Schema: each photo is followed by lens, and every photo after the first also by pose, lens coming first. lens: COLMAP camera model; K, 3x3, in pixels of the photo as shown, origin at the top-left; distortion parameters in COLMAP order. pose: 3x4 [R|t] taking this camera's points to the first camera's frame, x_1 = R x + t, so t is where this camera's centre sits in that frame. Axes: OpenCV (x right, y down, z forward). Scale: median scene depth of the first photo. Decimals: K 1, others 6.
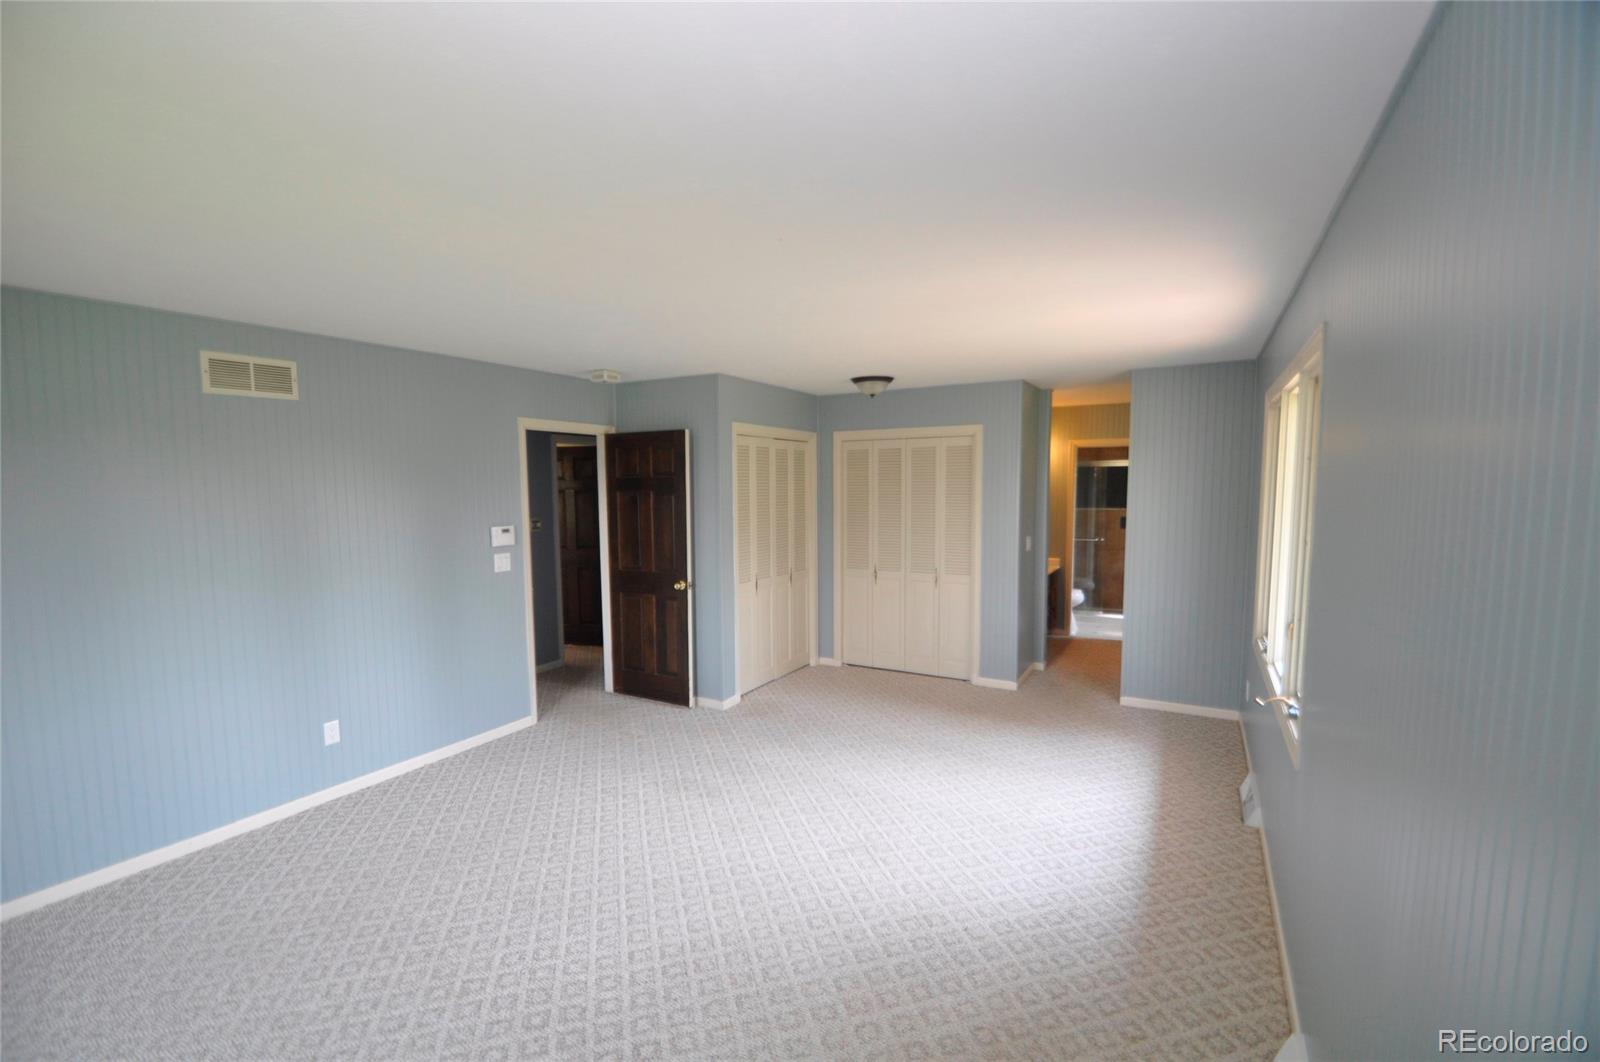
lens RADIAL K [[698.6, 0, 805.4], [0, 698.6, 534.0], [0, 0, 1]] dist [-0.001344, -0.002176]
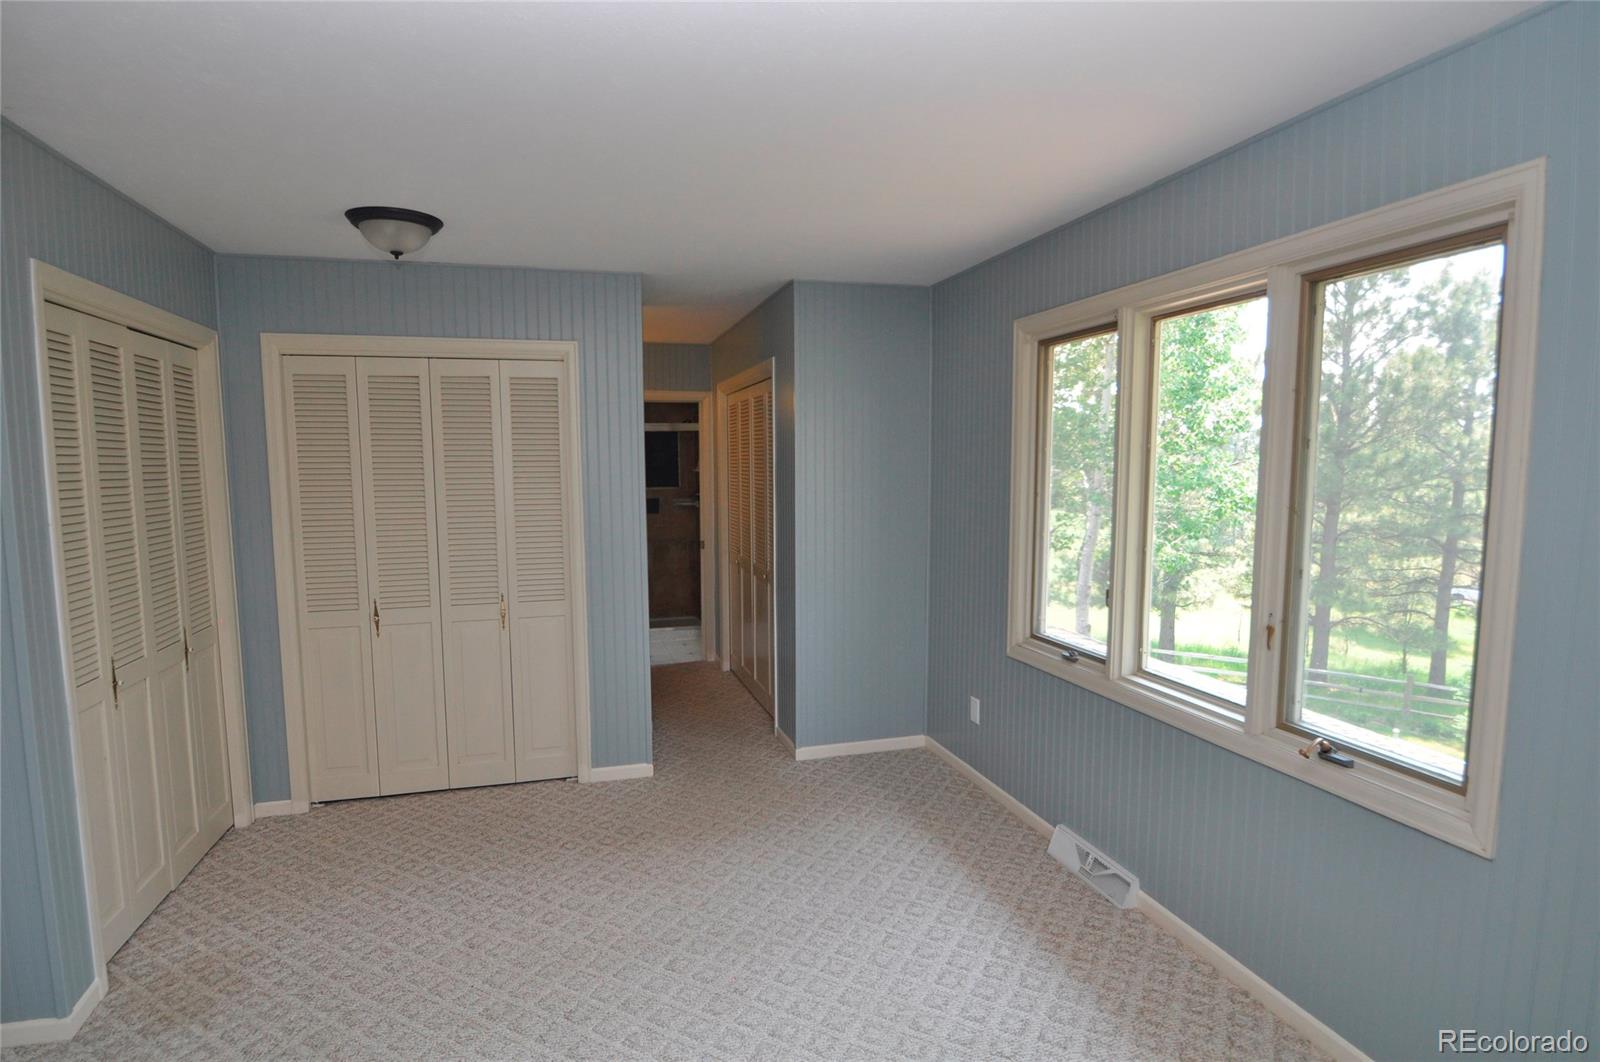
lens RADIAL K [[841.6, 0, 794.5], [0, 841.6, 542.3], [0, 0, 1]] dist [-0.007950, -0.001899]
pose [[0.716523, -0.066036, 0.694431, -0.110669], [0.050549, 0.997807, 0.042728, -0.009779], [-0.695730, 0.004487, 0.718289, 0.352851]]
